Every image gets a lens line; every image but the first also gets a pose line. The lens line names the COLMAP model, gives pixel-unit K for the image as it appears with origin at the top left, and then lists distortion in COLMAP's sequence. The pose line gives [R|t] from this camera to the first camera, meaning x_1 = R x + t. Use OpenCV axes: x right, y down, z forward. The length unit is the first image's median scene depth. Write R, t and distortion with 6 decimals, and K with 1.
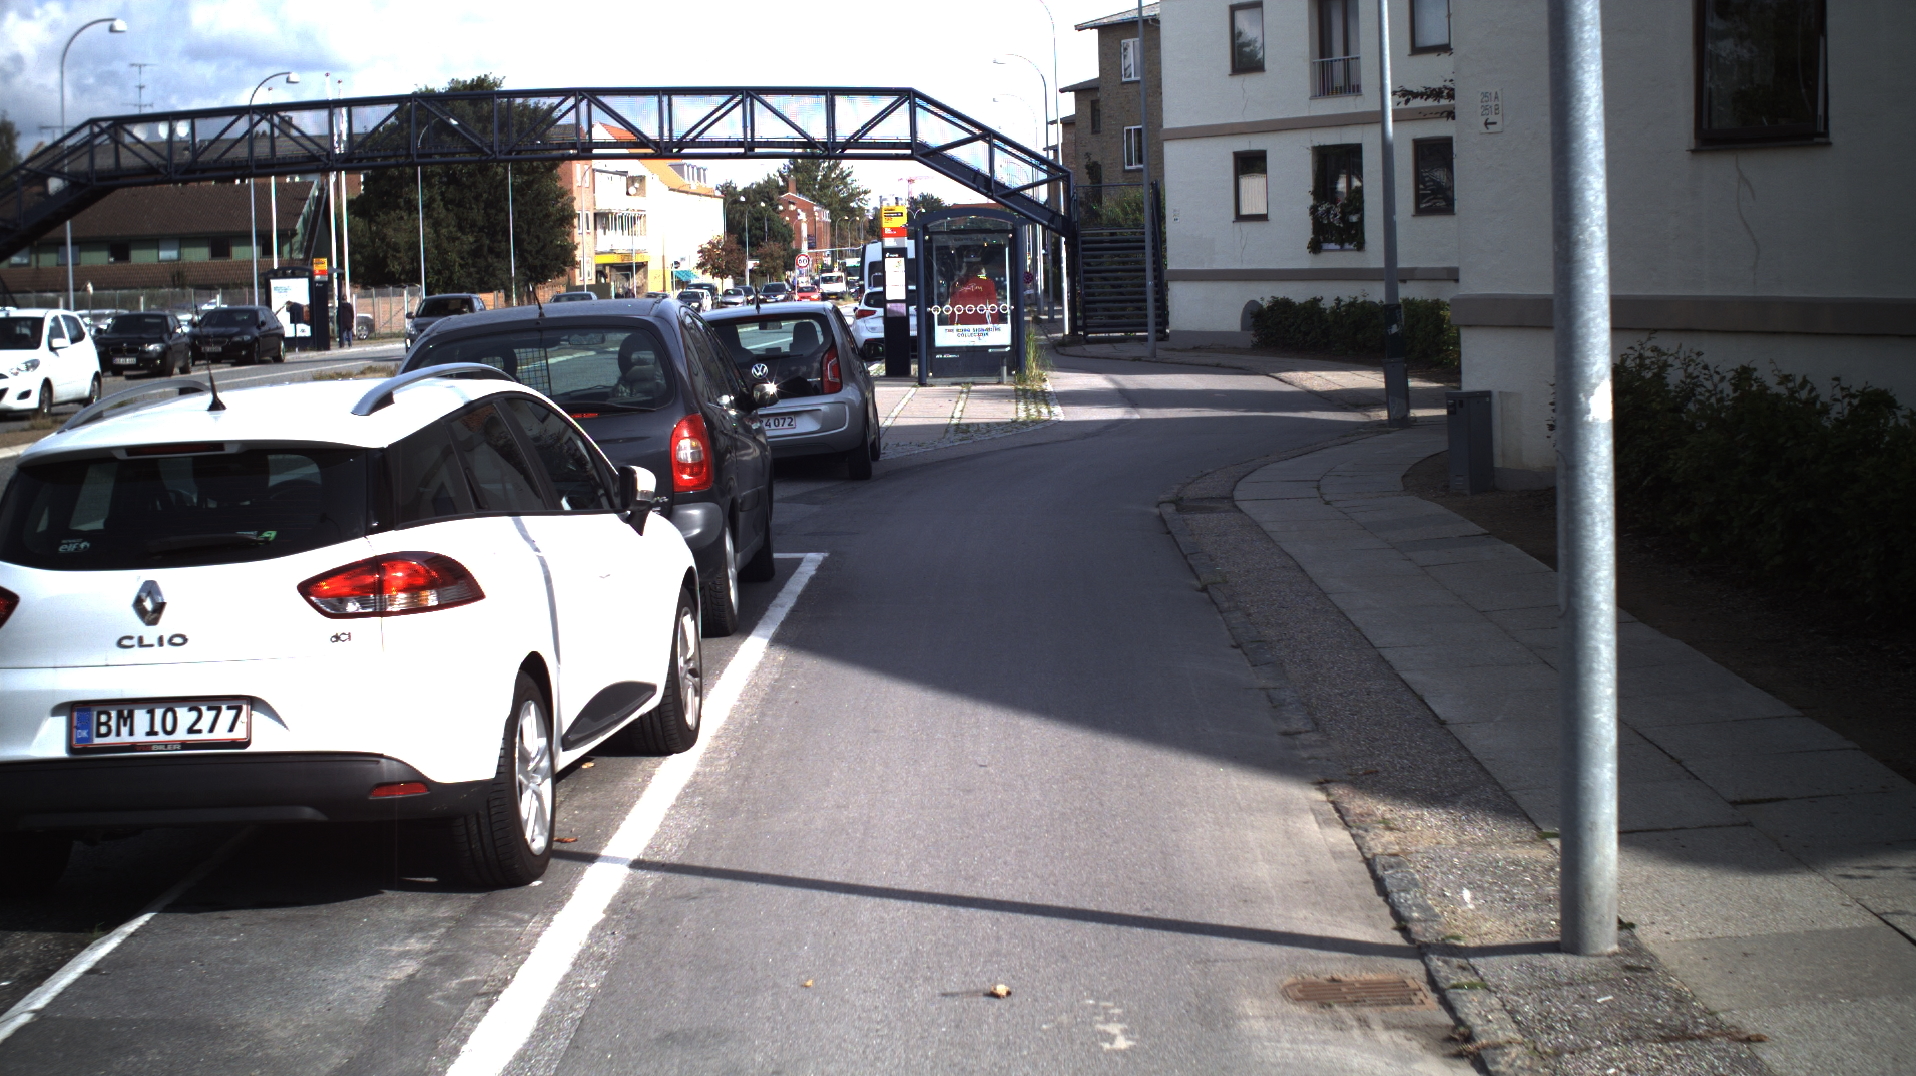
lens RADIAL K [[3675.2, 0, 958.0], [0, 3675.2, 538.0], [0, 0, 1]] dist [-0.250573, 0.058404]
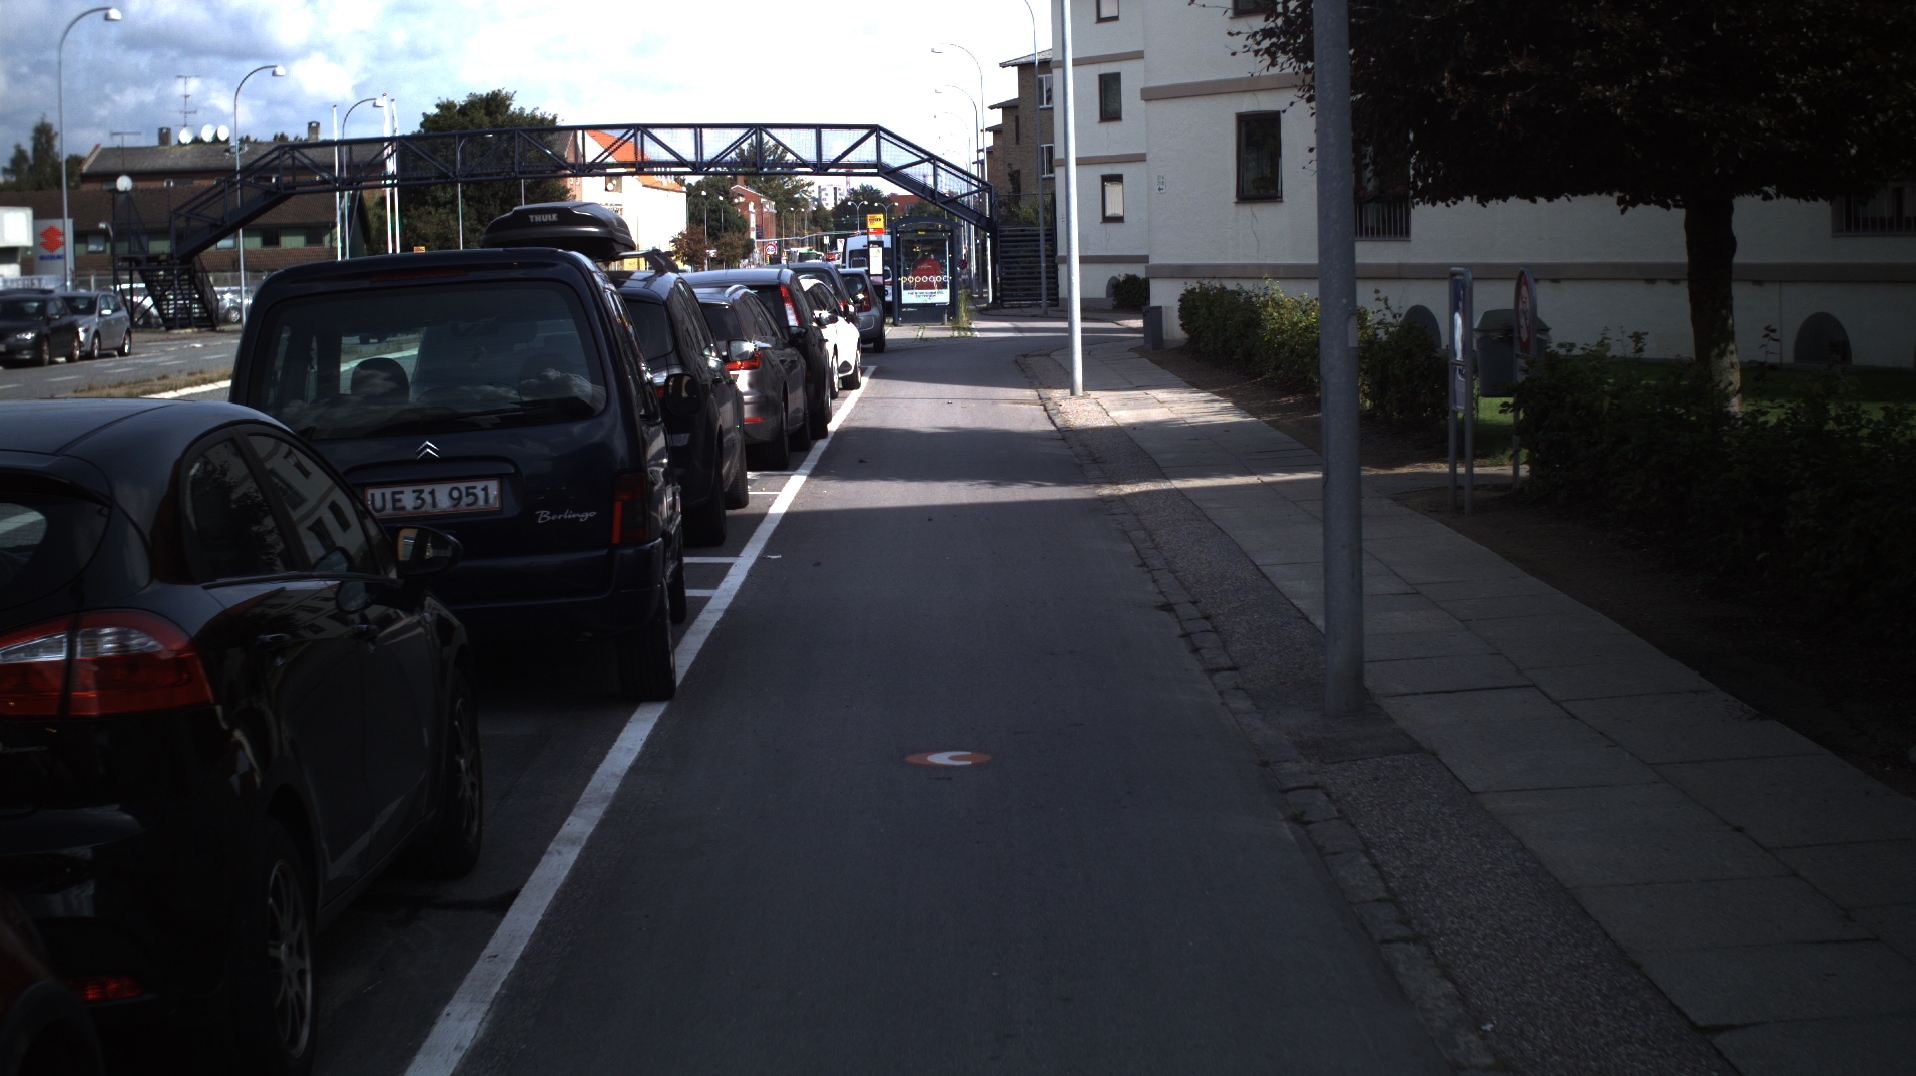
lens RADIAL K [[3675.2, 0, 958.0], [0, 3675.2, 538.0], [0, 0, 1]] dist [-0.250573, 0.058404]
pose [[0.999850, 0.000461, 0.017300, -0.006050], [-0.000511, 0.999996, 0.002893, 0.028804], [-0.017299, -0.002901, 0.999846, -0.378287]]
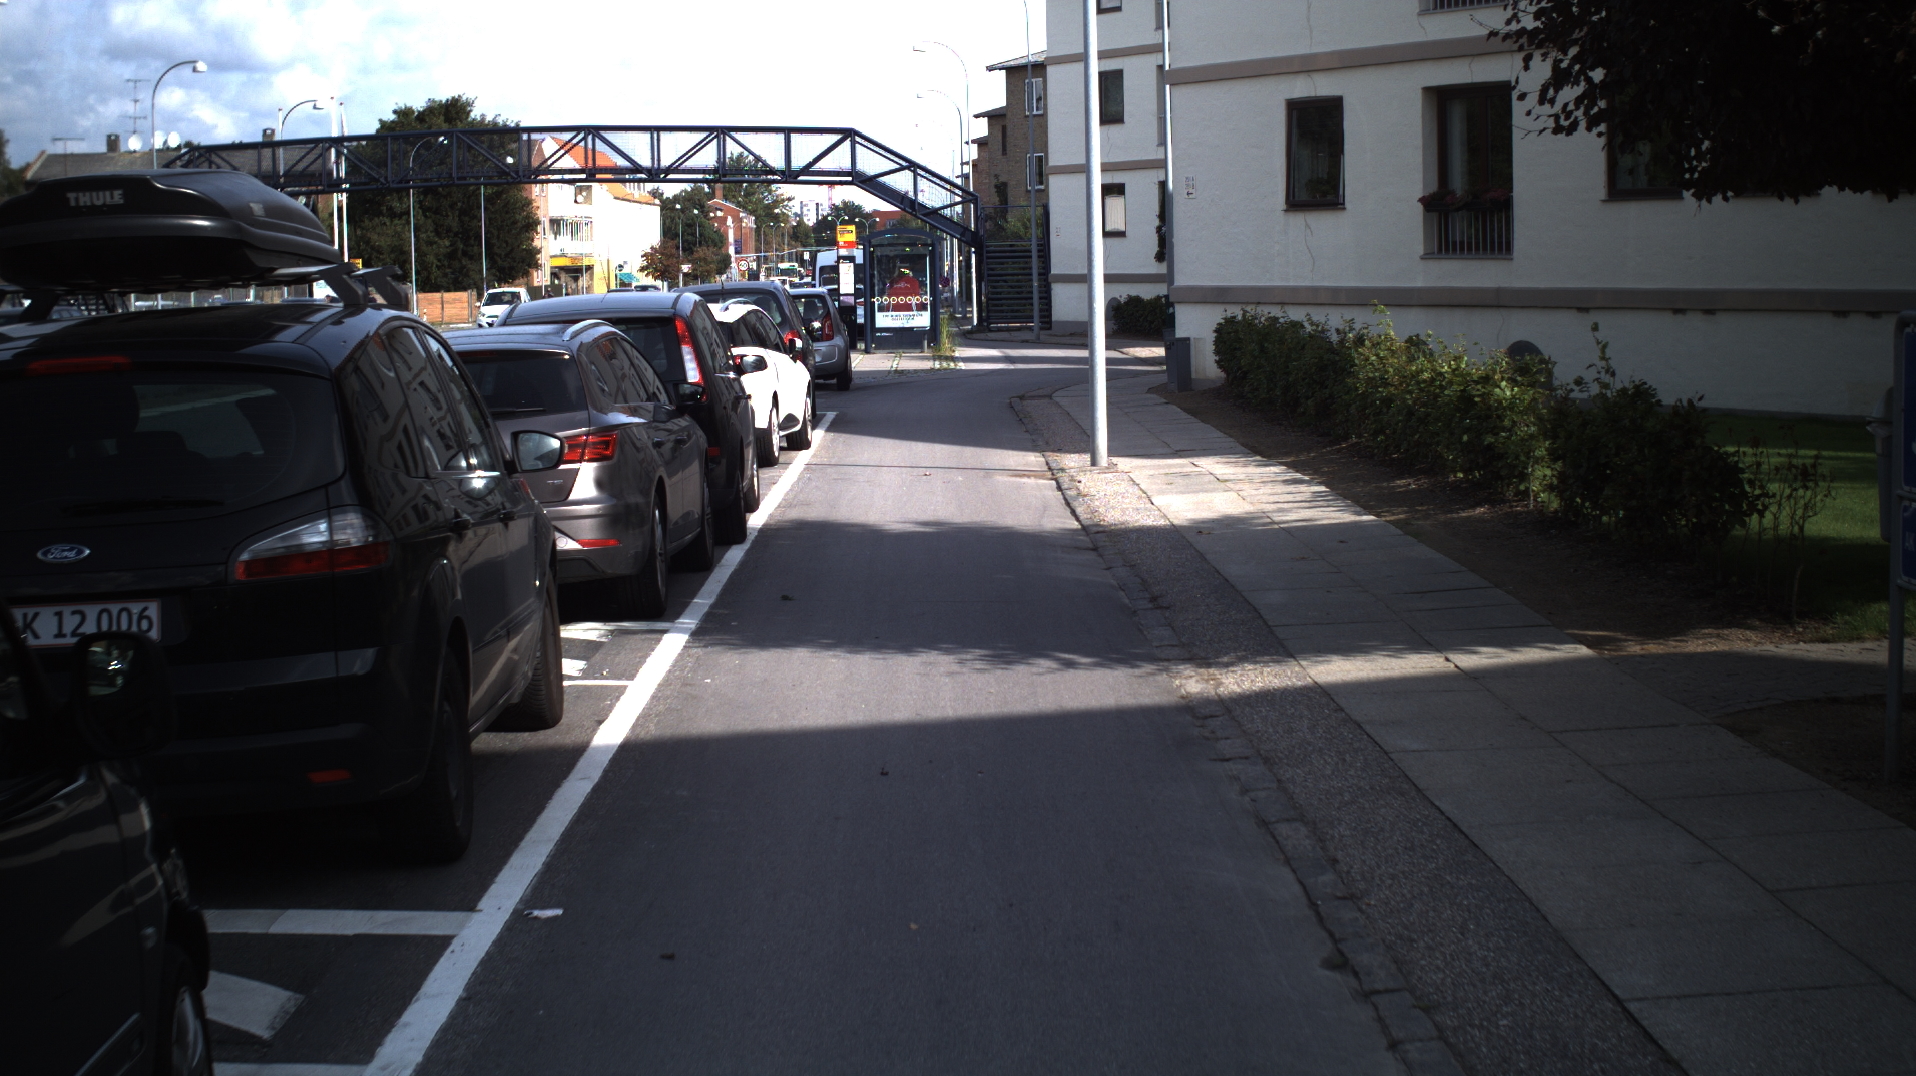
lens RADIAL K [[3675.2, 0, 958.0], [0, 3675.2, 538.0], [0, 0, 1]] dist [-0.250573, 0.058404]
pose [[0.999720, 0.006894, 0.022623, -0.003853], [-0.006858, 0.999975, -0.001685, 0.019279], [-0.022634, 0.001529, 0.999743, -0.252502]]
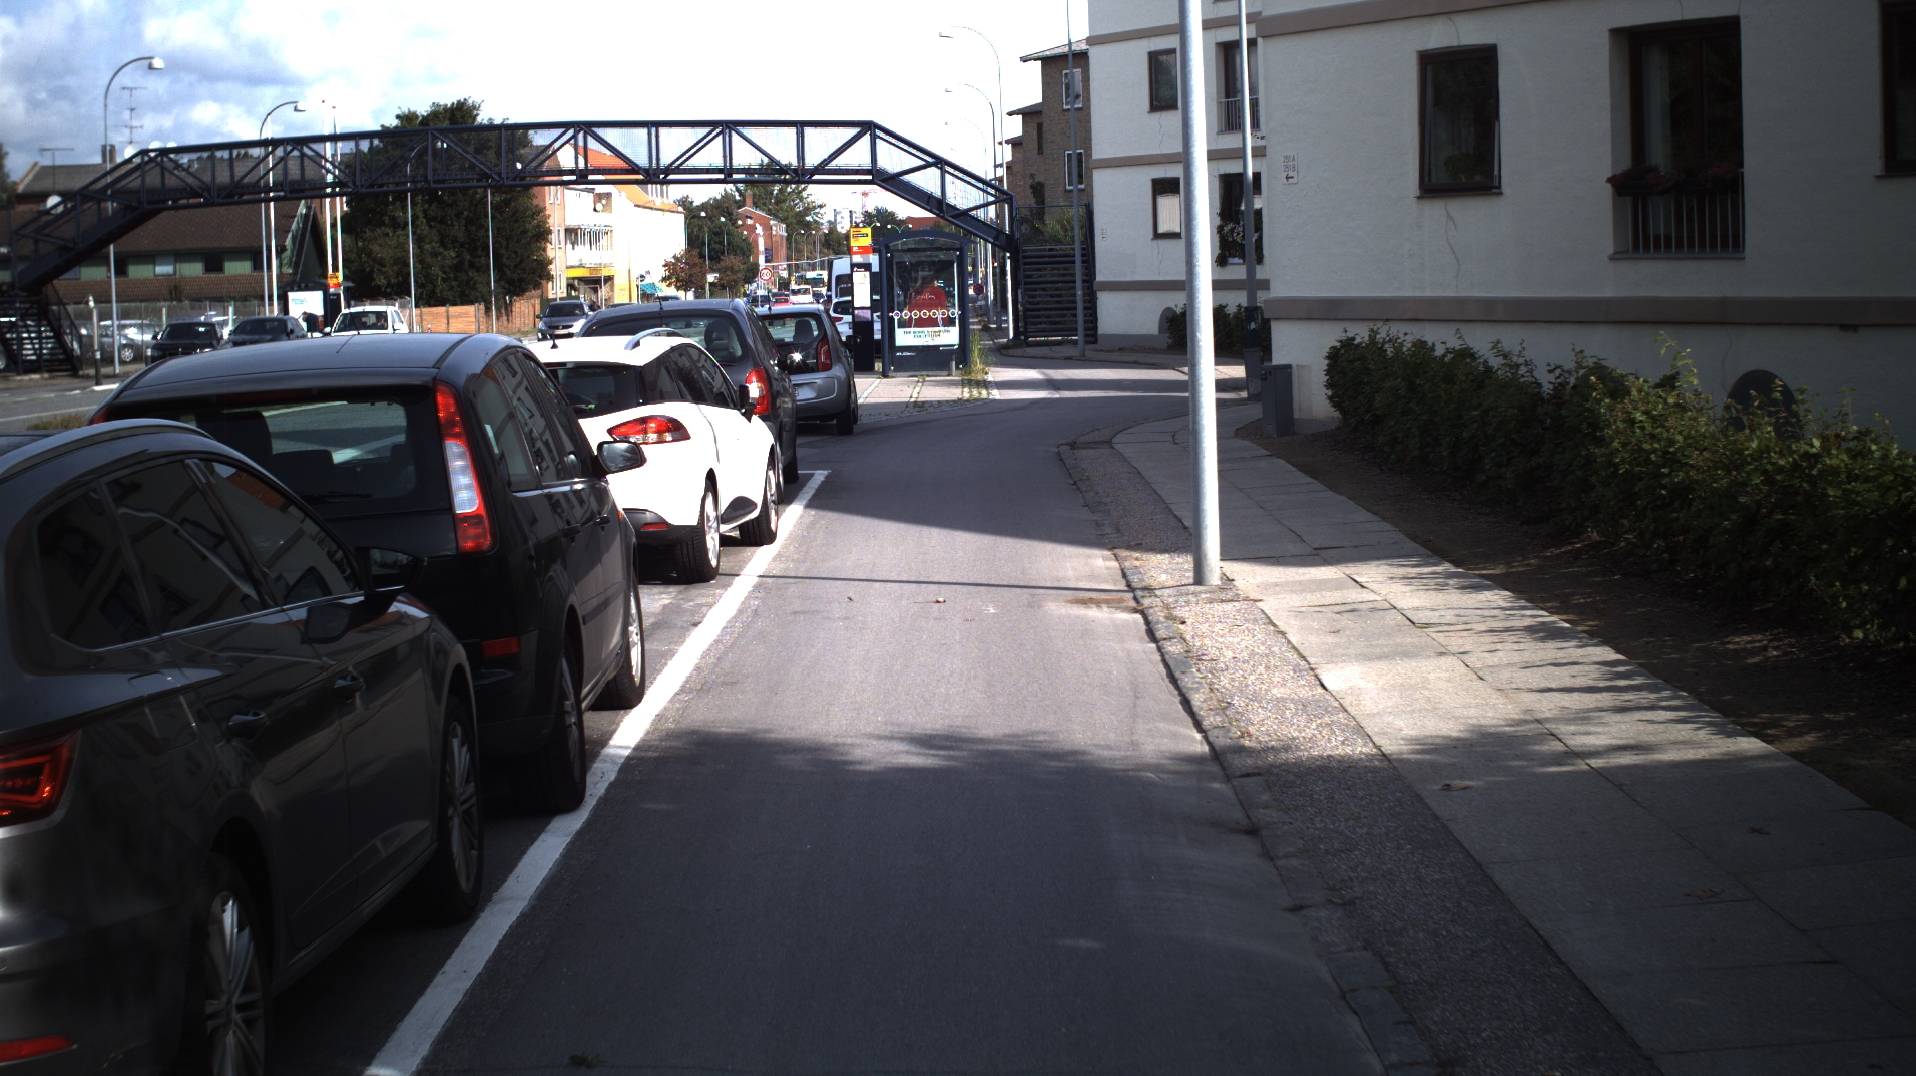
lens RADIAL K [[3675.2, 0, 958.0], [0, 3675.2, 538.0], [0, 0, 1]] dist [-0.250573, 0.058404]
pose [[0.999919, -0.003149, 0.012340, -0.000555], [0.003192, 0.999989, -0.003419, 0.009450], [-0.012329, 0.003458, 0.999918, -0.126562]]
